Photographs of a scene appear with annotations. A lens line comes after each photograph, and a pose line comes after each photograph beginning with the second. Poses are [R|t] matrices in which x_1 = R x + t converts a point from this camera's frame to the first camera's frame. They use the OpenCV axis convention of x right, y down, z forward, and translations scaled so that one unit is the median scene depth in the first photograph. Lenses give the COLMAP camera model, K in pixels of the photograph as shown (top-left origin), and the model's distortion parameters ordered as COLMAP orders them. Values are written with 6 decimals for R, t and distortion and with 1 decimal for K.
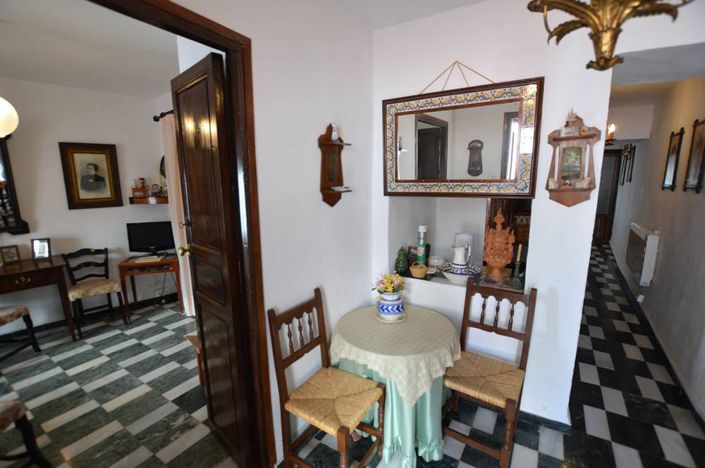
lens RADIAL K [[317.4, 0, 350.8], [0, 317.4, 237.1], [0, 0, 1]] dist [-0.035452, 0.006395]
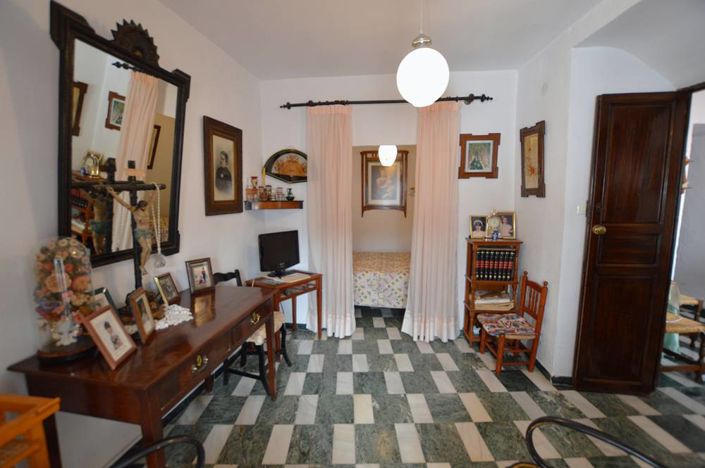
lens RADIAL K [[317.4, 0, 350.8], [0, 317.4, 237.1], [0, 0, 1]] dist [-0.035452, 0.006395]
pose [[0.839427, -0.057383, 0.540434, -0.993804], [0.089338, 0.995452, -0.033067, 0.008303], [-0.536079, 0.076039, 0.840736, 0.249442]]
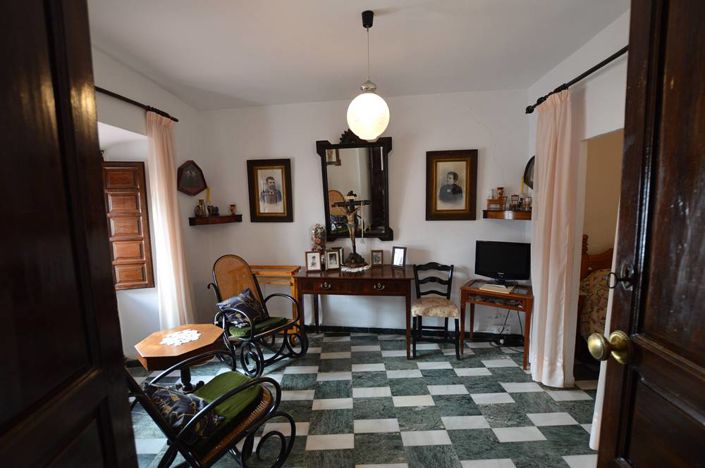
lens RADIAL K [[317.4, 0, 350.8], [0, 317.4, 237.1], [0, 0, 1]] dist [-0.035452, 0.006395]
pose [[0.549826, 0.095513, -0.829801, -0.204620], [-0.139406, 0.990000, 0.021582, -0.024886], [0.823564, 0.103813, 0.557642, 0.250037]]
